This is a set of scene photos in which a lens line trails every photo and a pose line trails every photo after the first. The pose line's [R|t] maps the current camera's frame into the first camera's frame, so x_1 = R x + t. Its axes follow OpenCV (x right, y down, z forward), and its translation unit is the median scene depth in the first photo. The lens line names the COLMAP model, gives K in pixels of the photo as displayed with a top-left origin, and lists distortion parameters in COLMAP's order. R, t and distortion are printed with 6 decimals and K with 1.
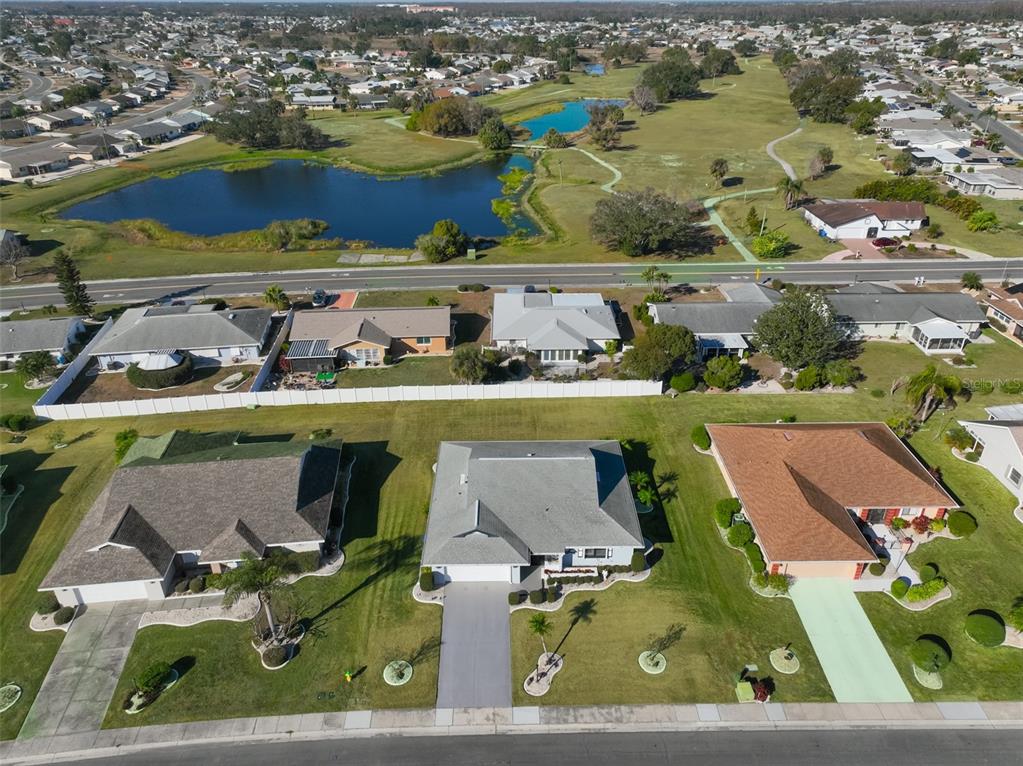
lens RADIAL K [[711.7, 0, 511.5], [0, 711.7, 383.0], [0, 0, 1]] dist [0.005633, 0.004650]
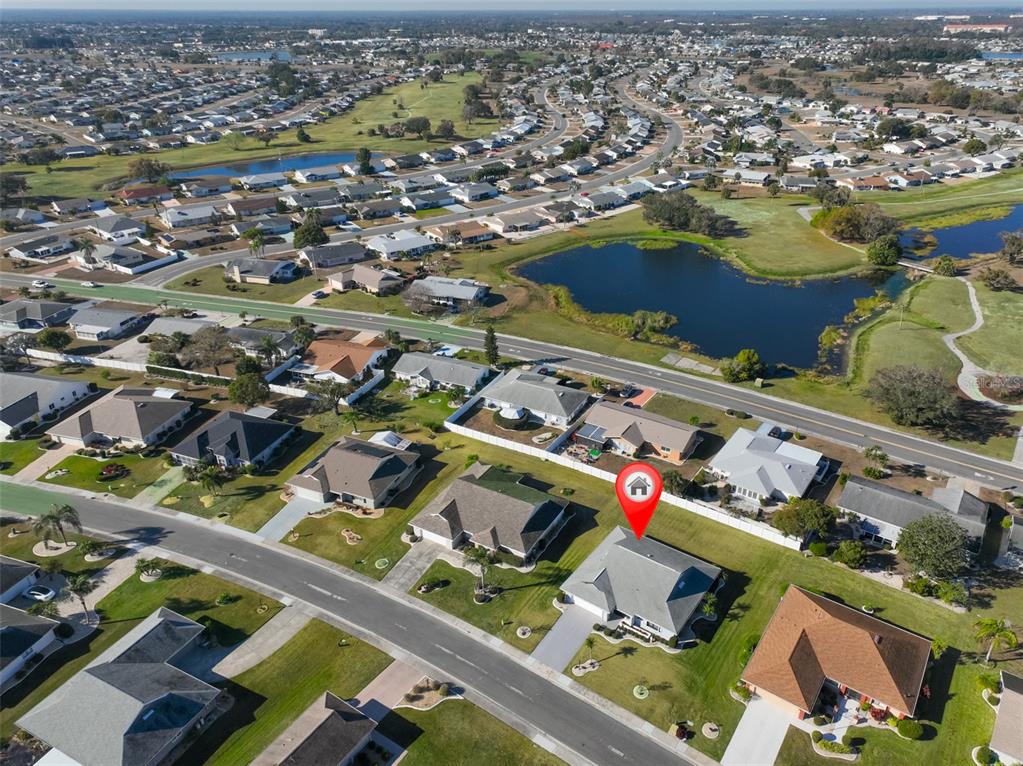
lens RADIAL K [[711.7, 0, 511.5], [0, 711.7, 383.0], [0, 0, 1]] dist [0.005633, 0.004650]
pose [[0.801913, 0.275764, -0.529991, 0.361000], [-0.277528, 0.957522, 0.078297, -0.218179], [0.529069, 0.084300, 0.844381, -0.407870]]
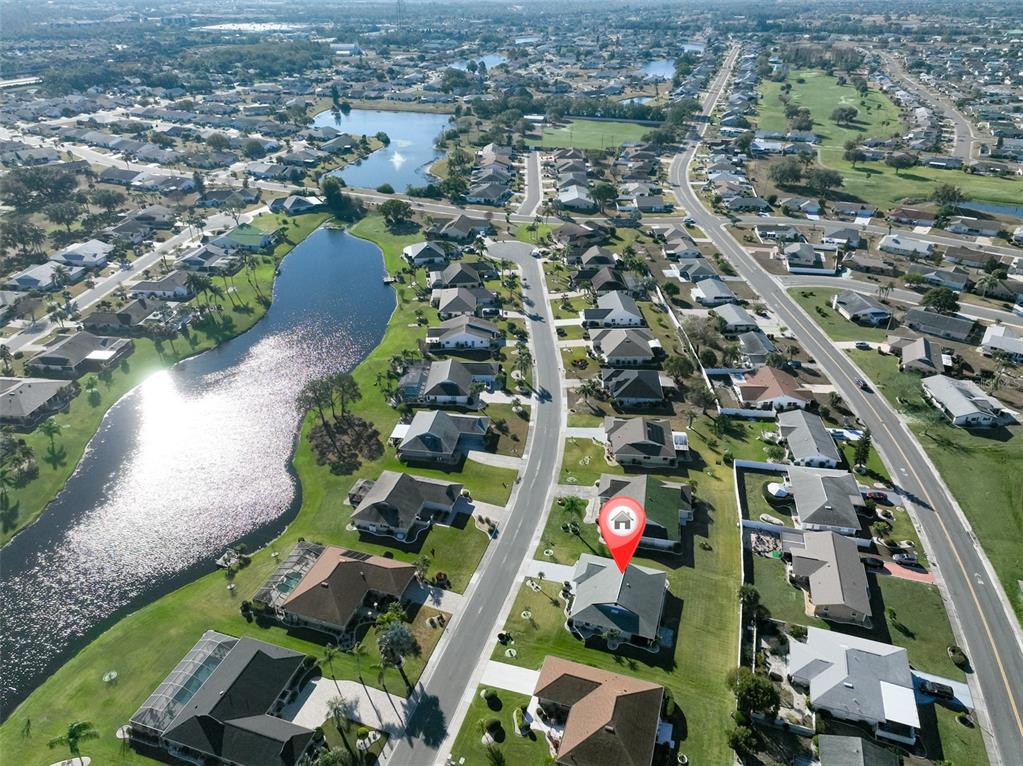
lens RADIAL K [[711.7, 0, 511.5], [0, 711.7, 383.0], [0, 0, 1]] dist [0.005633, 0.004650]
pose [[-0.326404, 0.464985, -0.822951, 1.085292], [-0.444113, 0.693111, 0.567769, -0.922664], [0.834401, 0.550805, -0.019728, 0.280555]]
